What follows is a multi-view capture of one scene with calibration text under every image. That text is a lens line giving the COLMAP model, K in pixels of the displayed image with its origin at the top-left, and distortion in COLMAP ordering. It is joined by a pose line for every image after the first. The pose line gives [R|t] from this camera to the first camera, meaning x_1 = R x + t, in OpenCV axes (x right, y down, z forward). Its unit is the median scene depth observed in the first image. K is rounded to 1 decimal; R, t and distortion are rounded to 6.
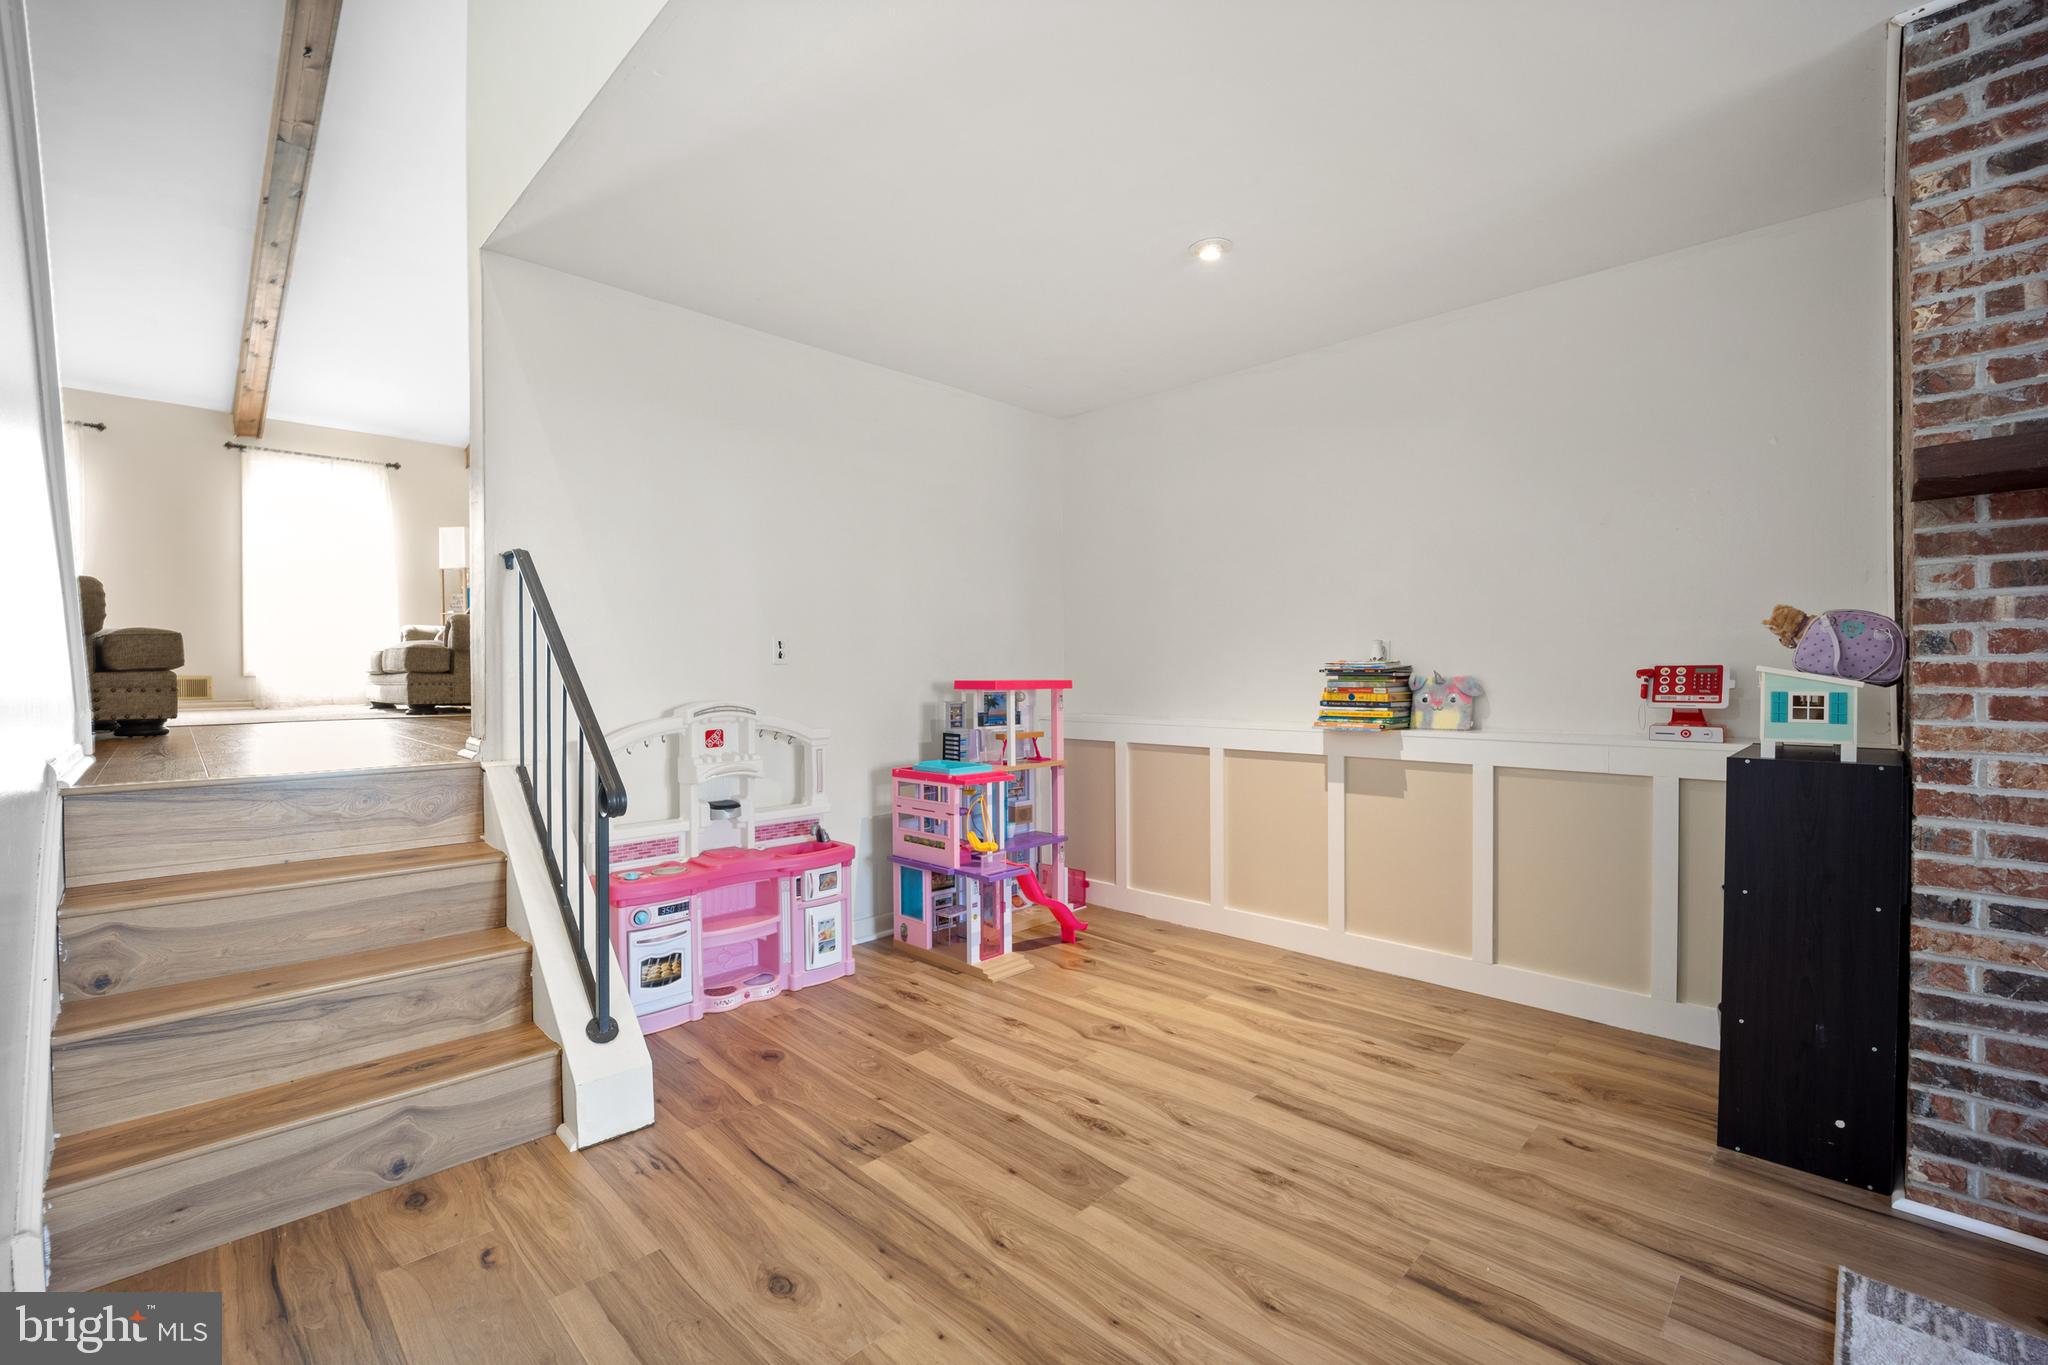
lens RADIAL K [[868.8, 0, 1024.7], [0, 868.8, 684.5], [0, 0, 1]] dist [-0.026925, 0.004147]
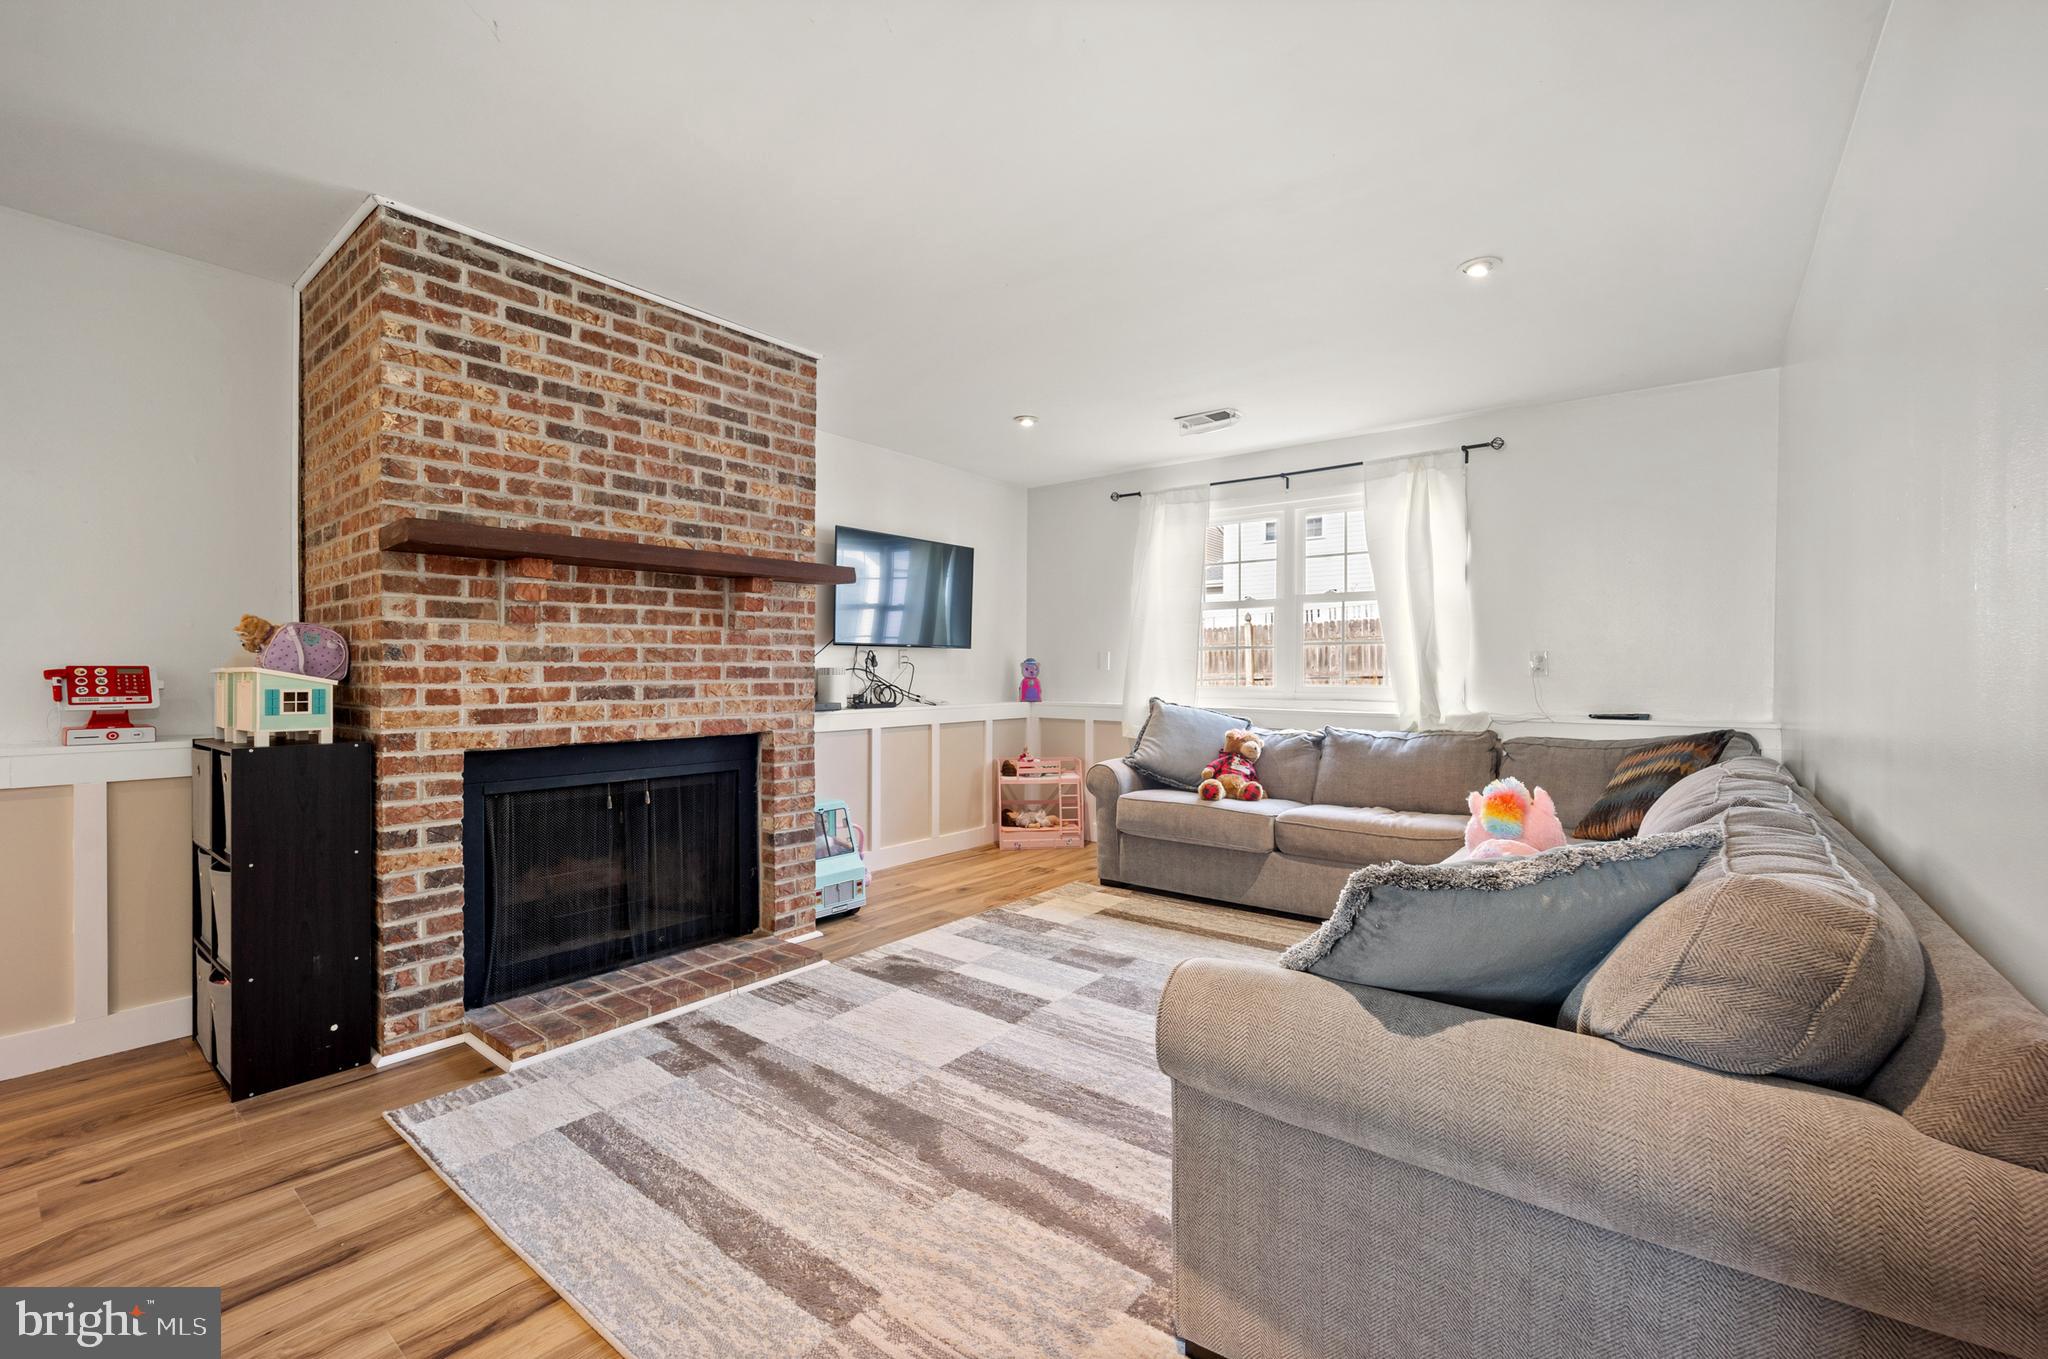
lens RADIAL K [[856.7, 0, 1024.0], [0, 856.7, 679.5], [0, 0, 1]] dist [-0.001179, -0.000278]
pose [[-0.115587, -0.003314, 0.993292, -0.469048], [0.012446, 0.999911, 0.004784, 0.002133], [-0.993219, 0.012915, -0.115535, 0.118773]]
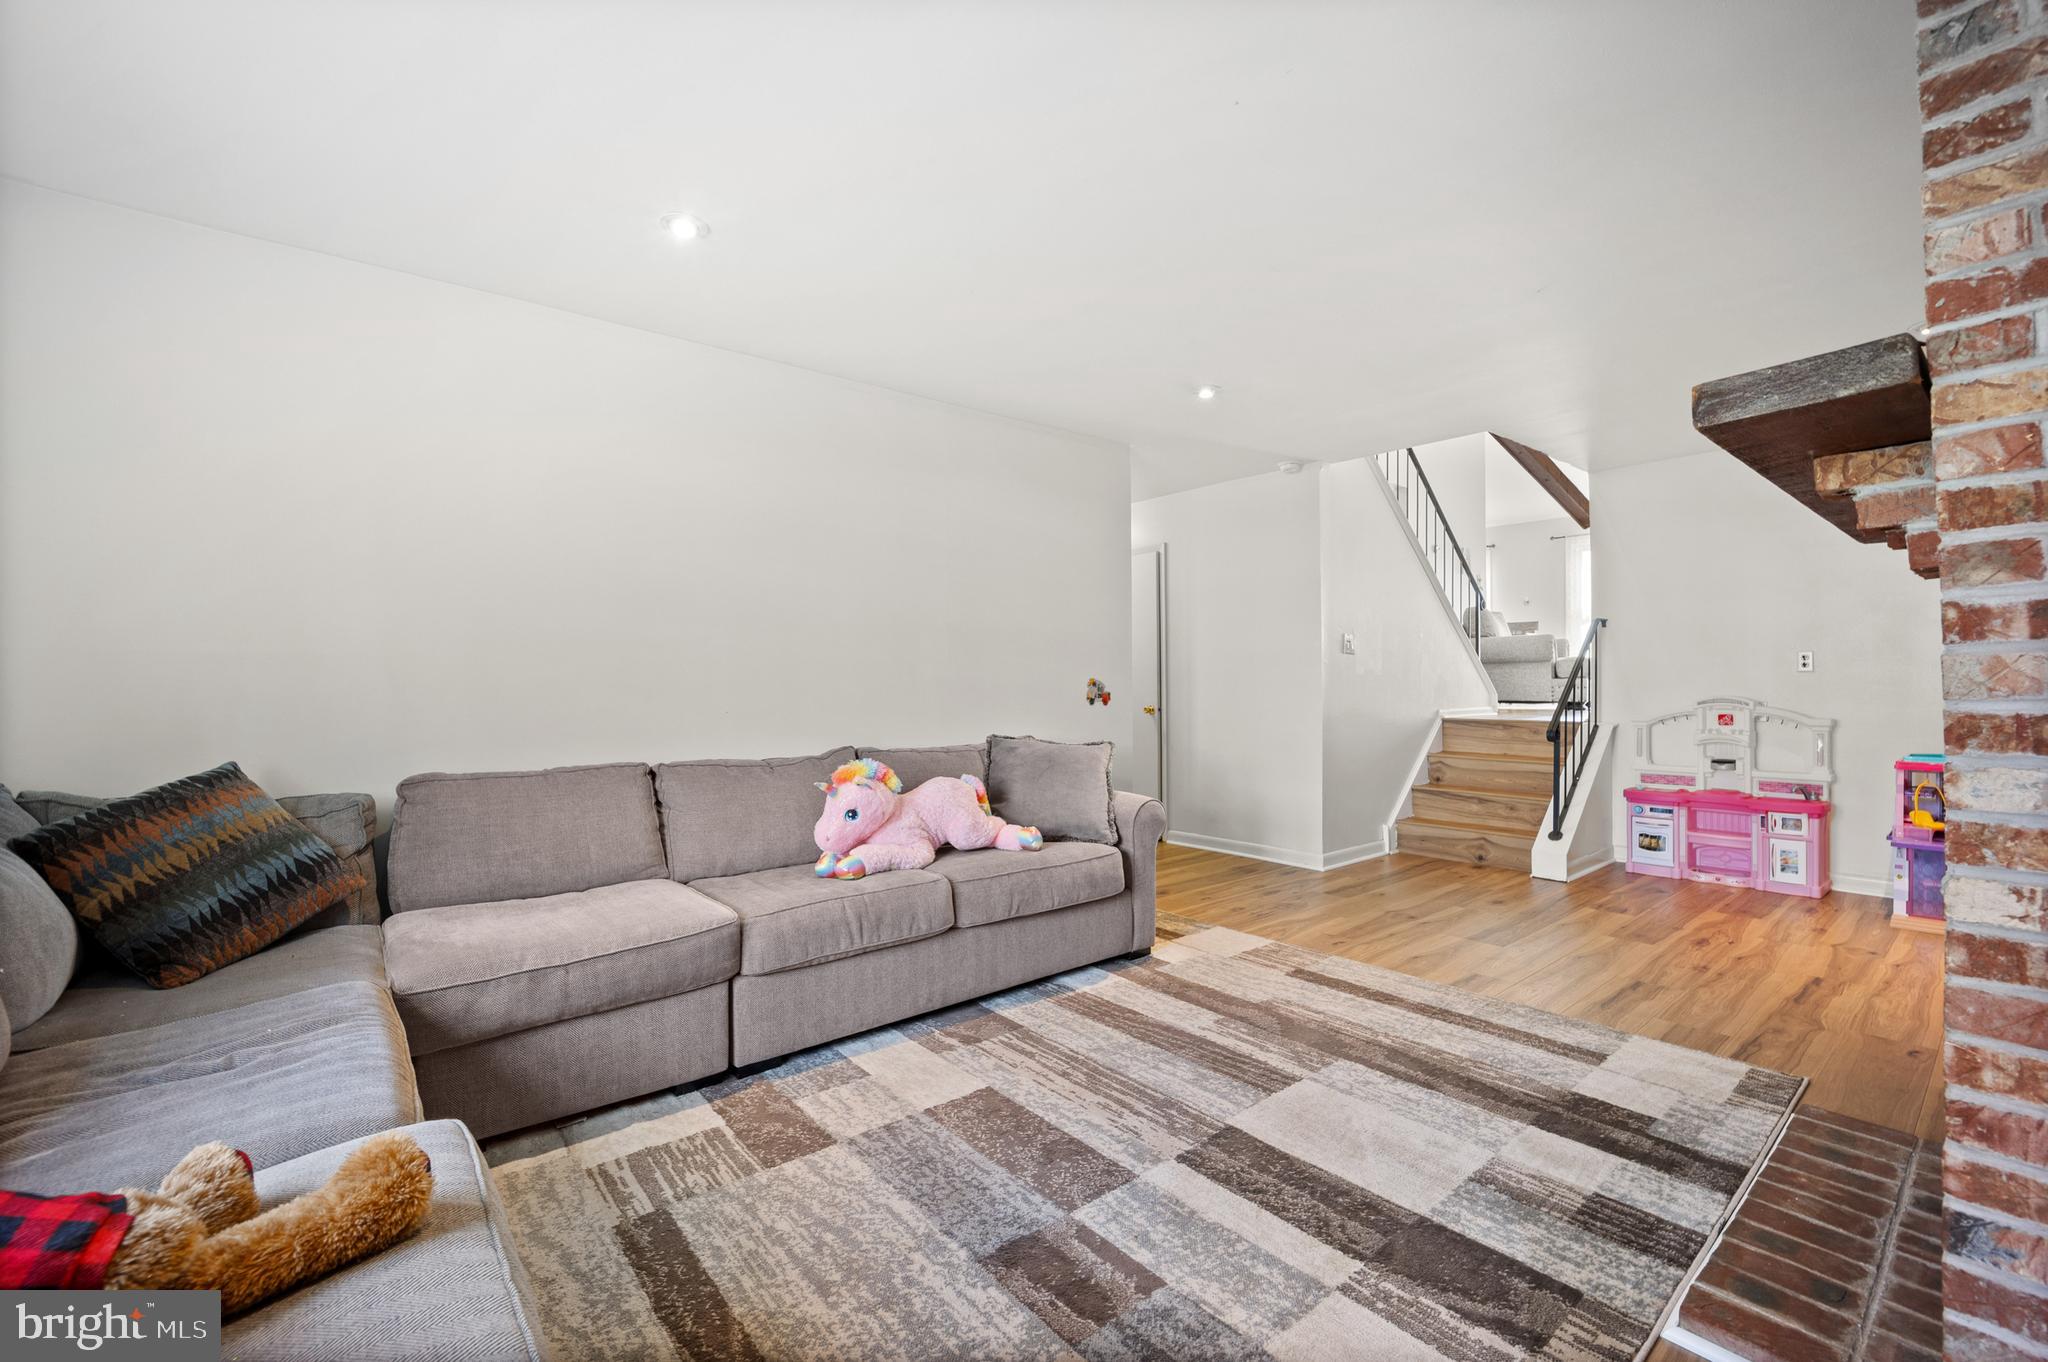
lens RADIAL K [[840.1, 0, 1024.0], [0, 840.1, 681.0], [0, 0, 1]] dist [-0.020711, -0.000044]
pose [[-0.108655, 0.000064, -0.994080, 2.363758], [-0.007446, 0.999972, 0.000878, -0.001554], [0.994052, 0.007497, -0.108651, -0.210668]]
